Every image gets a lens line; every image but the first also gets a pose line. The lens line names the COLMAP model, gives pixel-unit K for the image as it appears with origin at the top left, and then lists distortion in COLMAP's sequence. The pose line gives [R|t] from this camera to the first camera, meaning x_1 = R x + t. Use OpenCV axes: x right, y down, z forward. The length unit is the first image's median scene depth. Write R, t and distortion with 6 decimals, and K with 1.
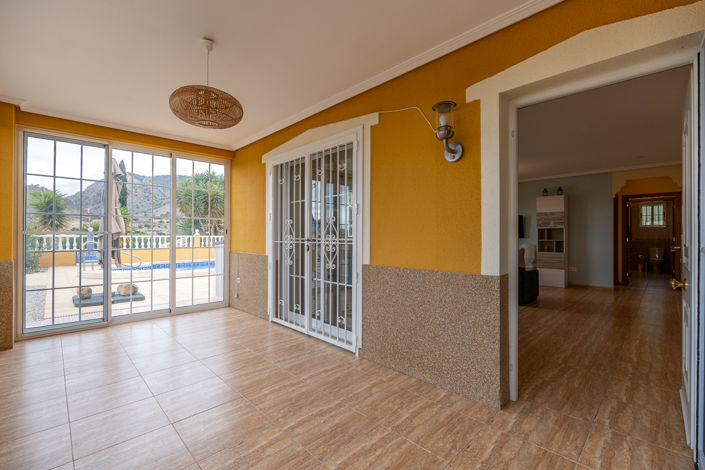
lens RADIAL K [[308.5, 0, 355.4], [0, 308.5, 235.8], [0, 0, 1]] dist [-0.026047, -0.000173]
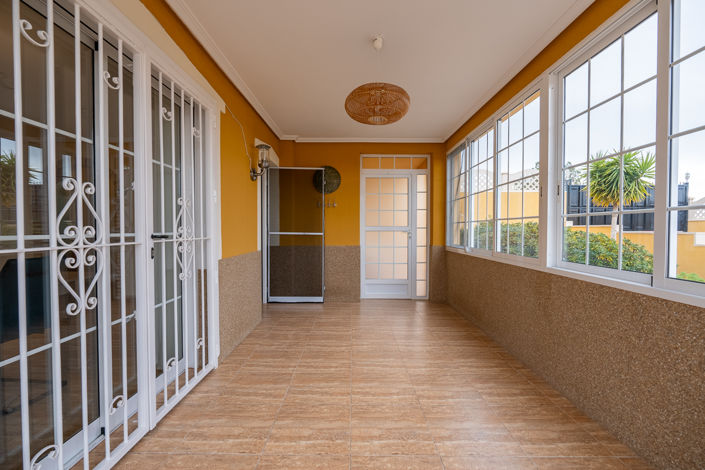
lens RADIAL K [[308.5, 0, 355.4], [0, 308.5, 235.8], [0, 0, 1]] dist [-0.026047, -0.000173]
pose [[-0.712769, -0.016539, 0.701204, -0.936108], [0.001349, 0.999688, 0.024951, 0.000574], [-0.701398, 0.018730, -0.712524, 1.439086]]
